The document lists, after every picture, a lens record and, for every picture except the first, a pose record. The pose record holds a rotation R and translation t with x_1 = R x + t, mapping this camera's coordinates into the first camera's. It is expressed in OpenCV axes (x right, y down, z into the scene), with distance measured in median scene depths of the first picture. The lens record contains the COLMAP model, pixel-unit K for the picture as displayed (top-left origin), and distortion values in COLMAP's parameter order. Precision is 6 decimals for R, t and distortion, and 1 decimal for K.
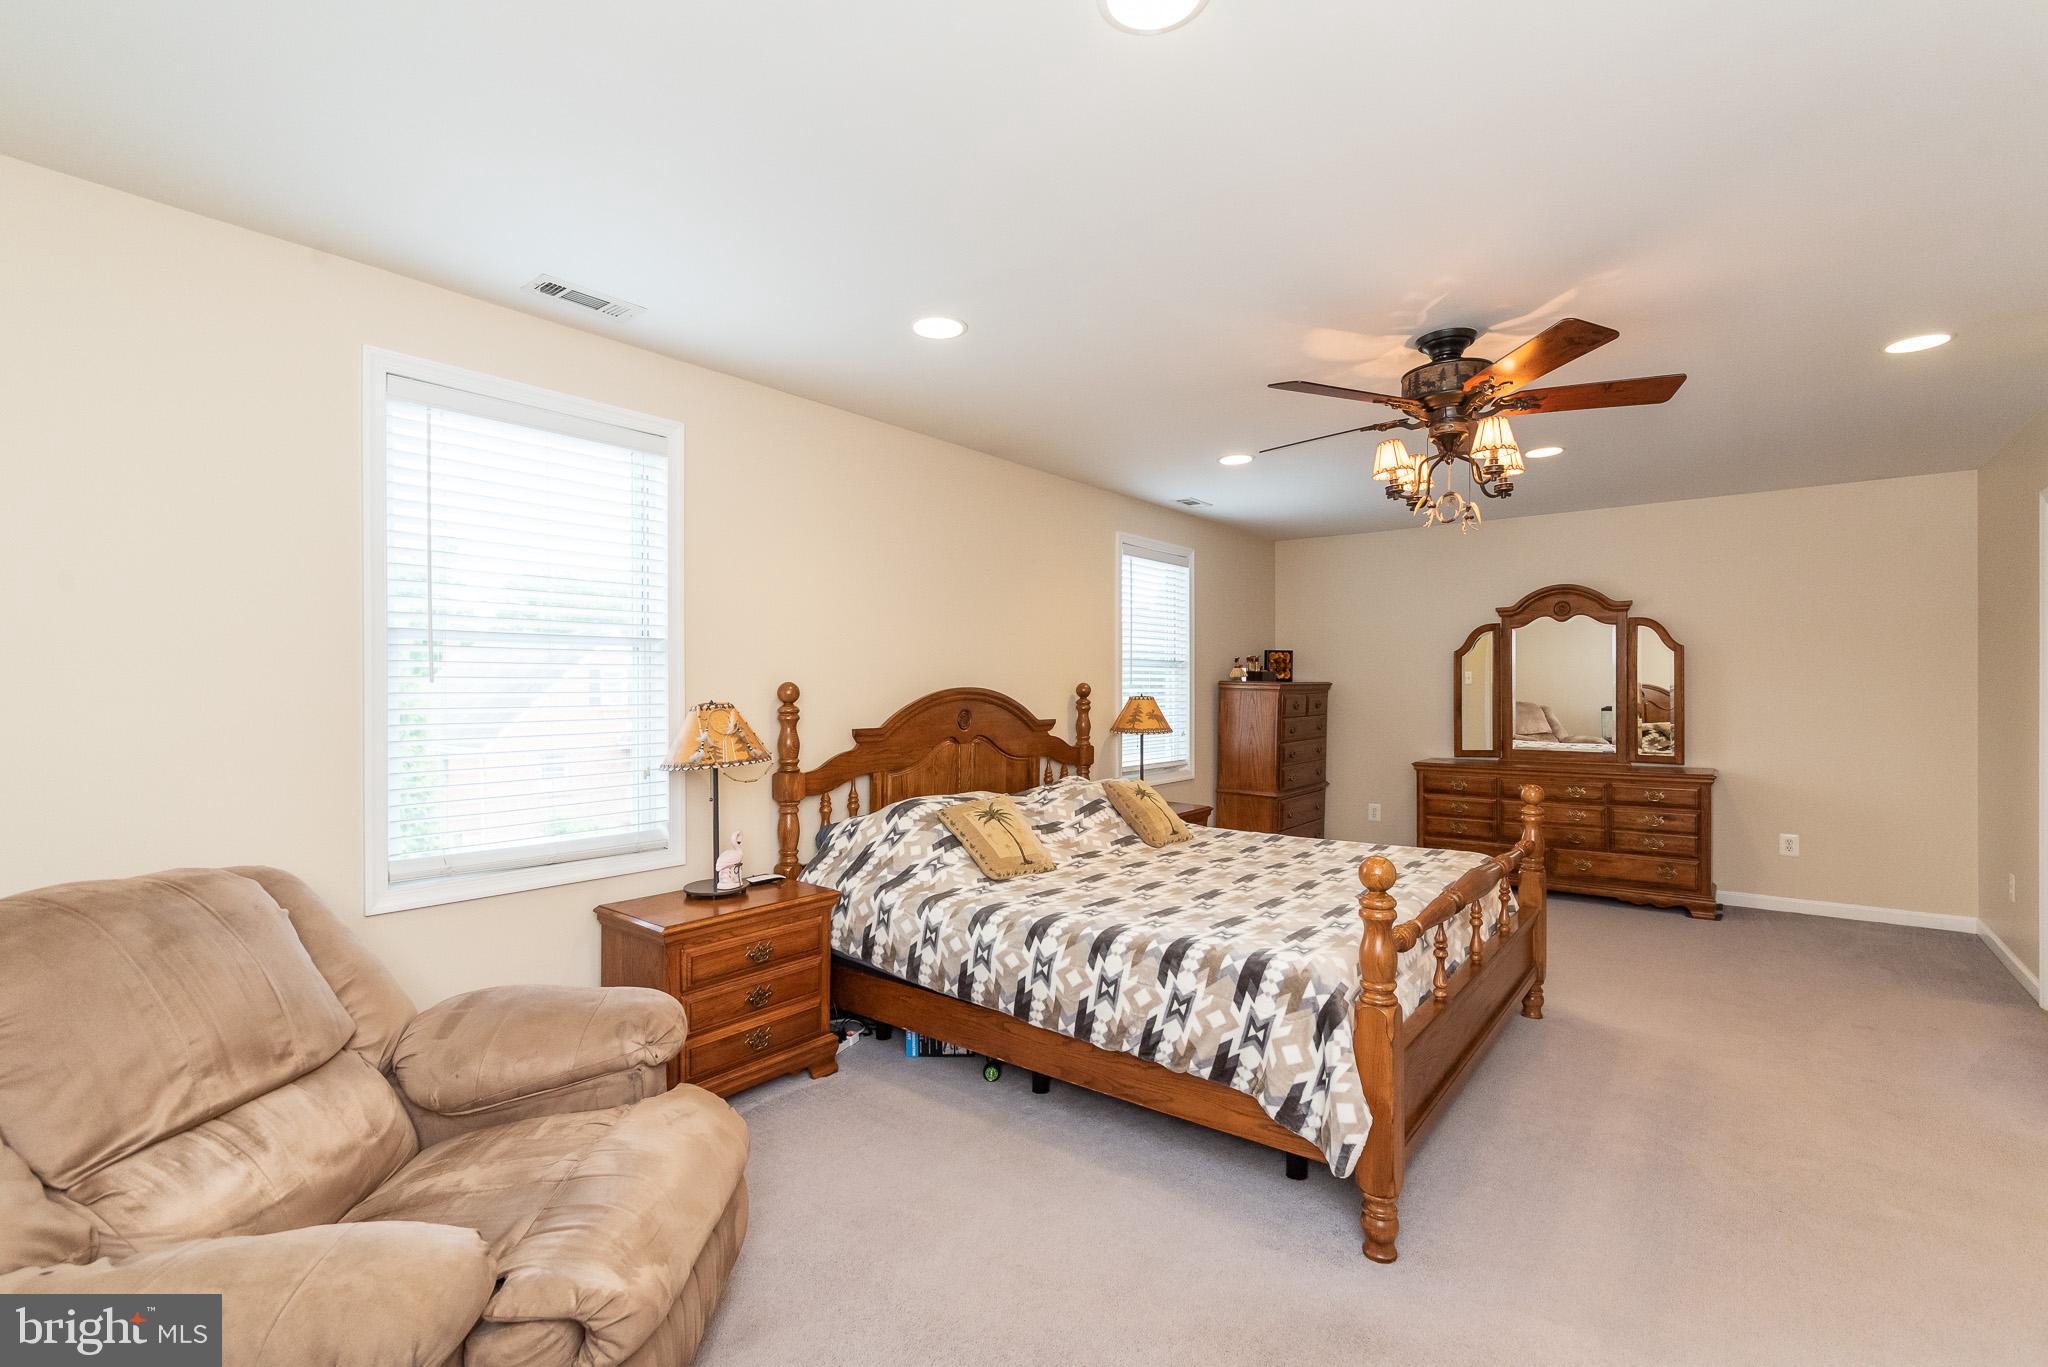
lens RADIAL K [[910.0, 0, 1028.7], [0, 910.0, 686.5], [0, 0, 1]] dist [0.000297, 0.000085]
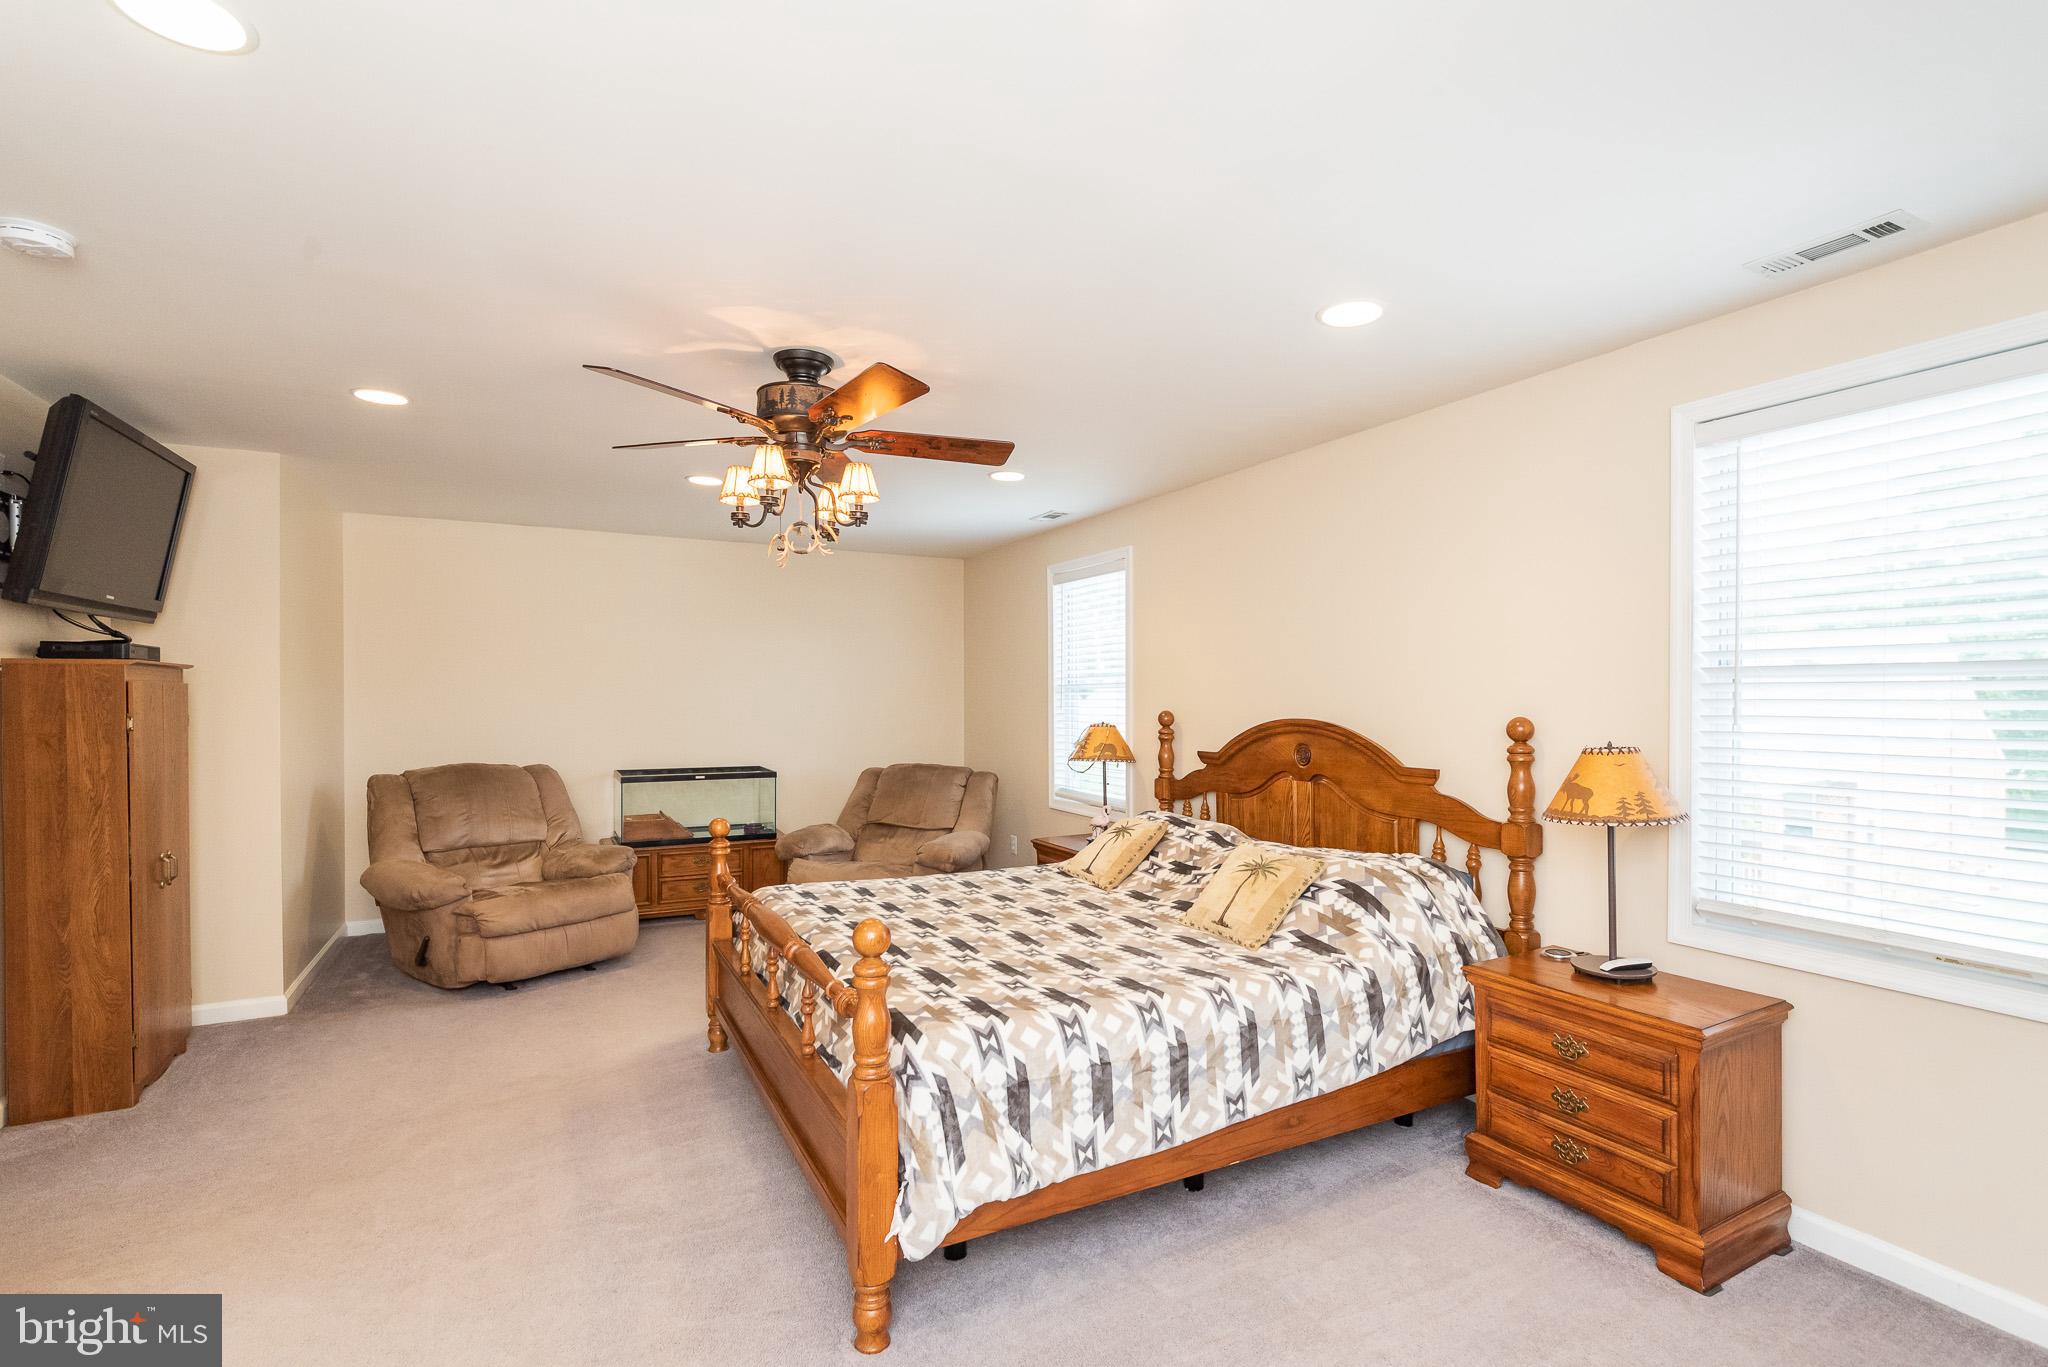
lens RADIAL K [[946.5, 0, 1037.8], [0, 946.5, 696.0], [0, 0, 1]] dist [0.001572, -0.001083]
pose [[-0.398992, -0.021373, -0.916705, 0.803046], [-0.022895, 0.999649, -0.013342, -0.002189], [0.916669, 0.015665, -0.399341, 1.030558]]
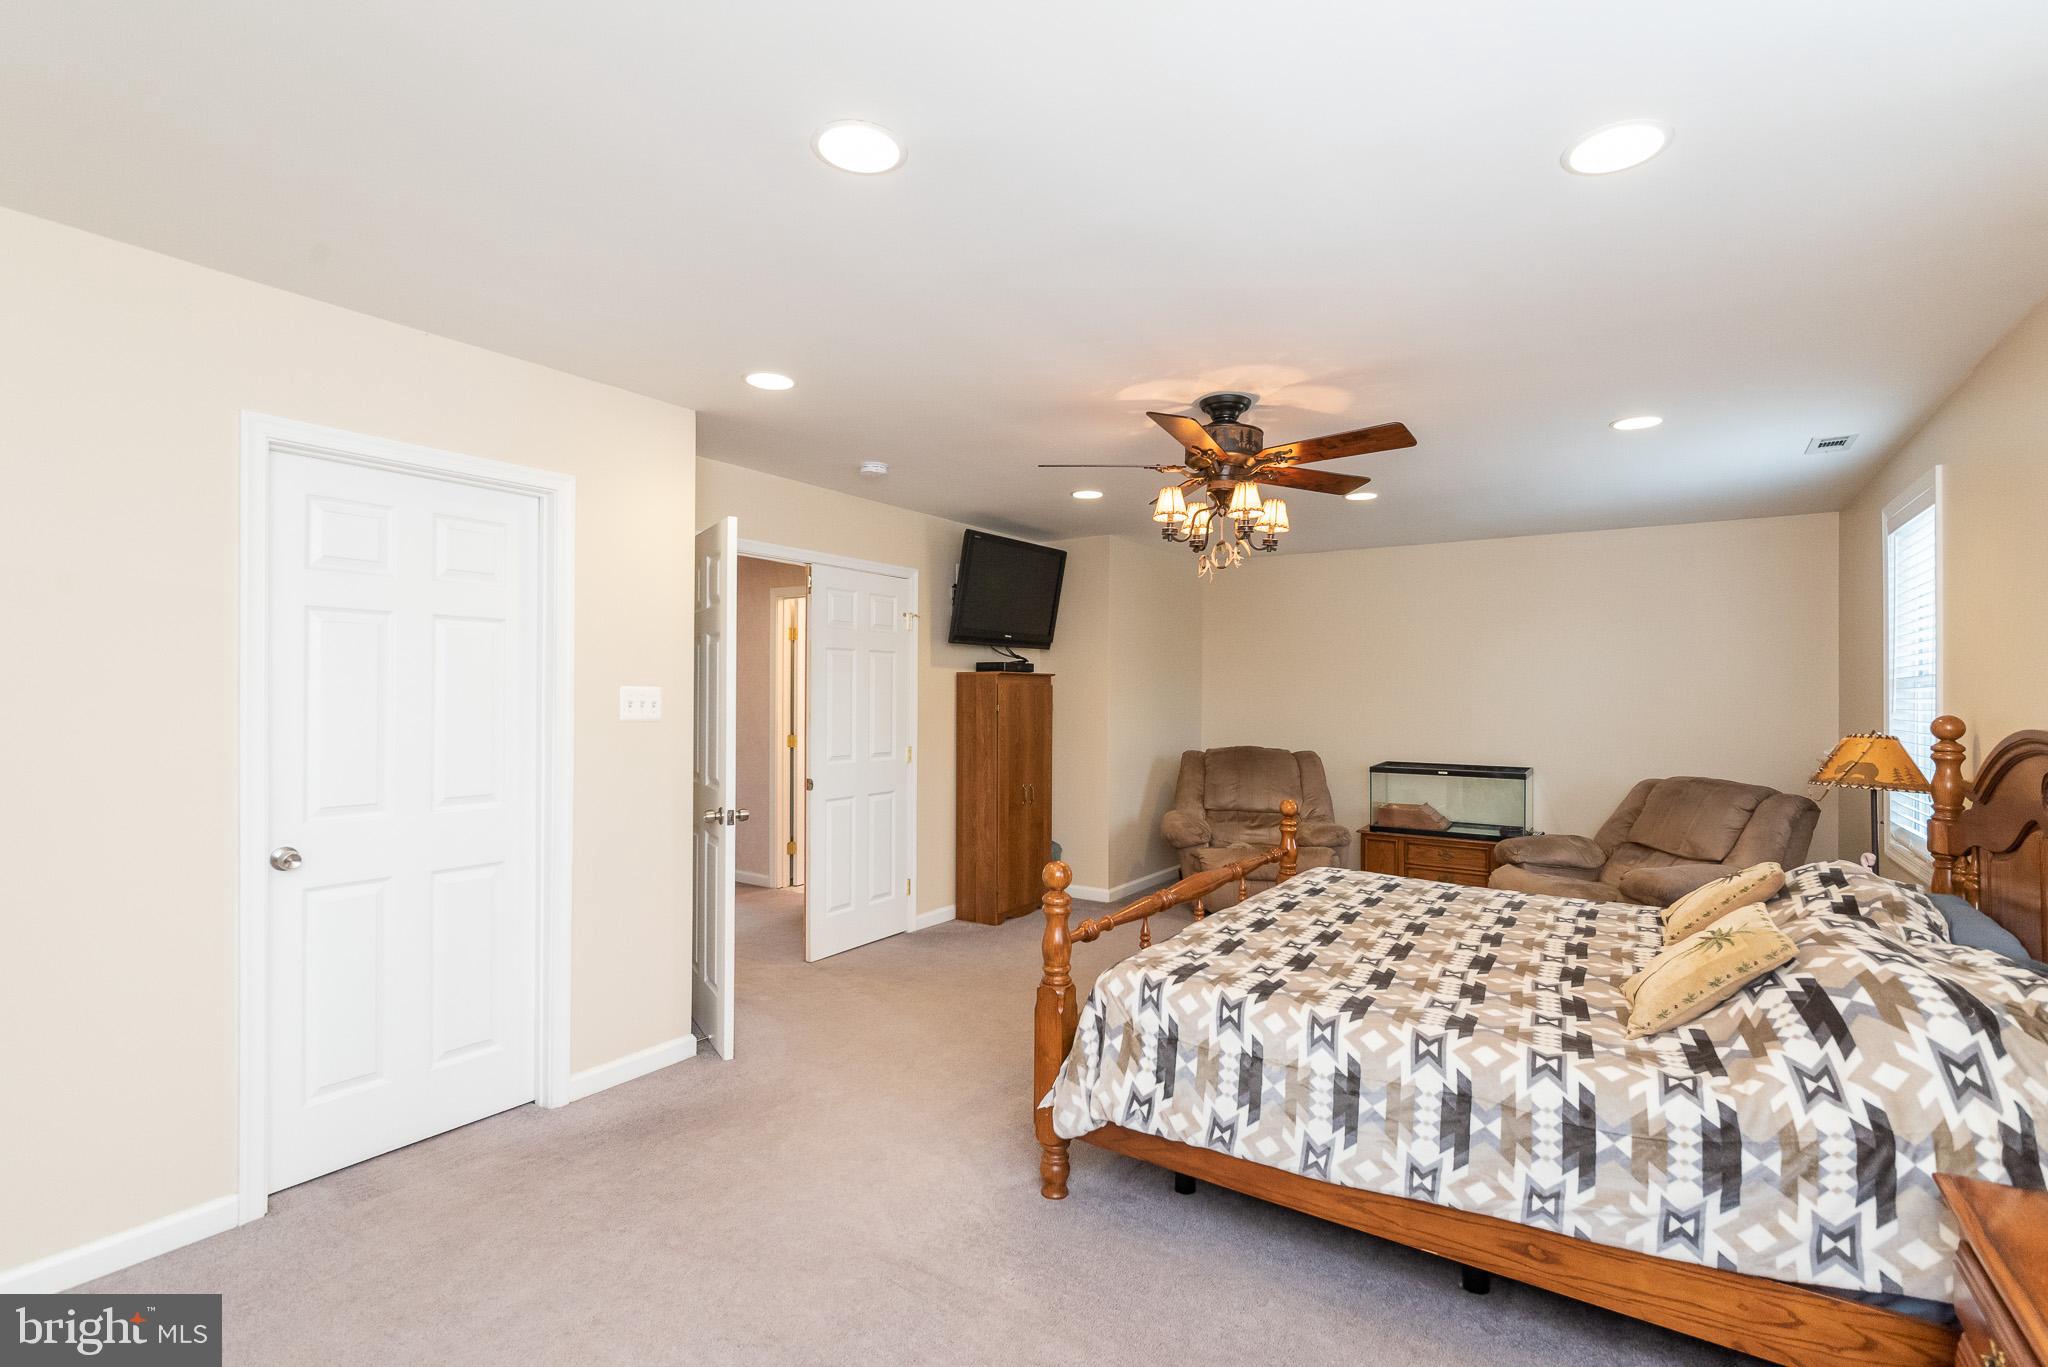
lens RADIAL K [[910.0, 0, 1021.8], [0, 910.0, 684.6], [0, 0, 1]] dist [0.000297, 0.000085]
pose [[-0.995906, -0.026178, -0.086524, 0.495772], [-0.026373, 0.999652, 0.001103, -0.008371], [0.086465, 0.003381, -0.996249, 1.329564]]
